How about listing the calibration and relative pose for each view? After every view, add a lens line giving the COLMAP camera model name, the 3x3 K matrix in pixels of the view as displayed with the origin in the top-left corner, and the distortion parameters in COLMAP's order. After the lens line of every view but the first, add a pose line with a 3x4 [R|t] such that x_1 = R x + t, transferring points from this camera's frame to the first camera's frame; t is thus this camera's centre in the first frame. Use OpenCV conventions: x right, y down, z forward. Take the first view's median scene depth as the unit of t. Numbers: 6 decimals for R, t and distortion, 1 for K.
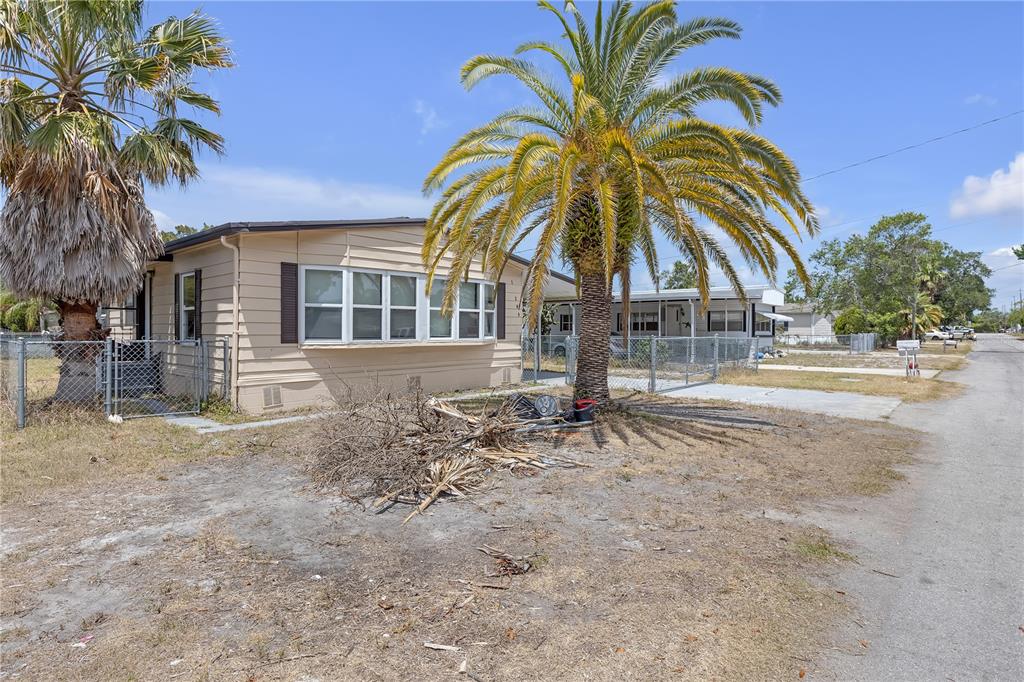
lens RADIAL K [[552.1, 0, 512.0], [0, 552.1, 341.0], [0, 0, 1]] dist [-0.000140, -0.000246]
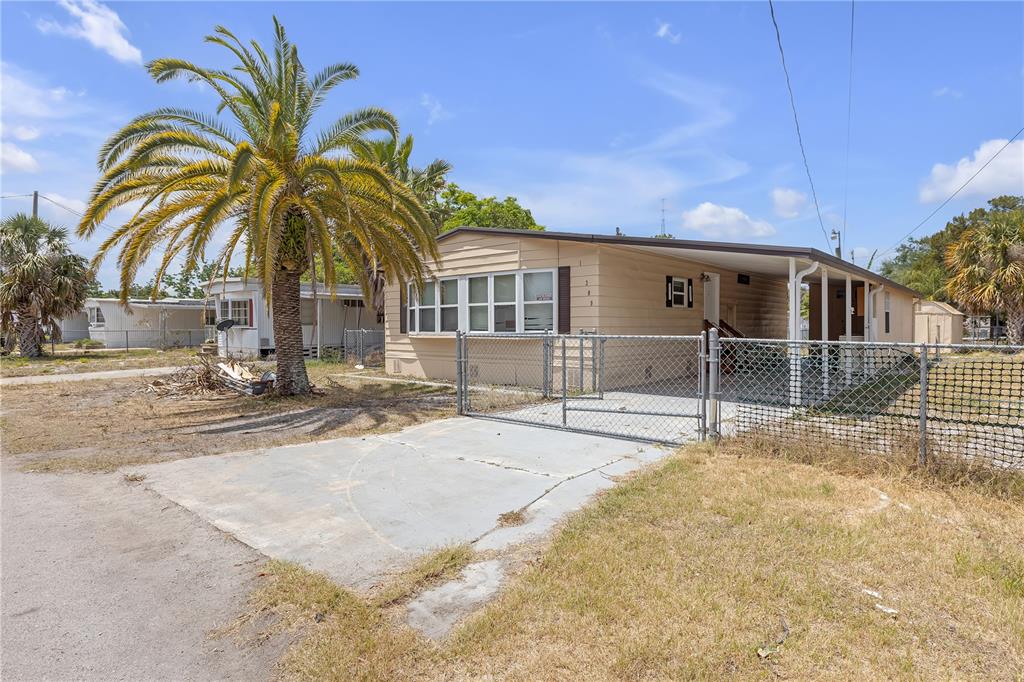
lens RADIAL K [[552.1, 0, 512.0], [0, 552.1, 341.0], [0, 0, 1]] dist [-0.000140, -0.000246]
pose [[0.019321, 0.029663, -0.999373, 0.976261], [-0.008461, 0.999529, 0.029504, -0.019196], [0.999778, 0.007885, 0.019563, 1.062112]]
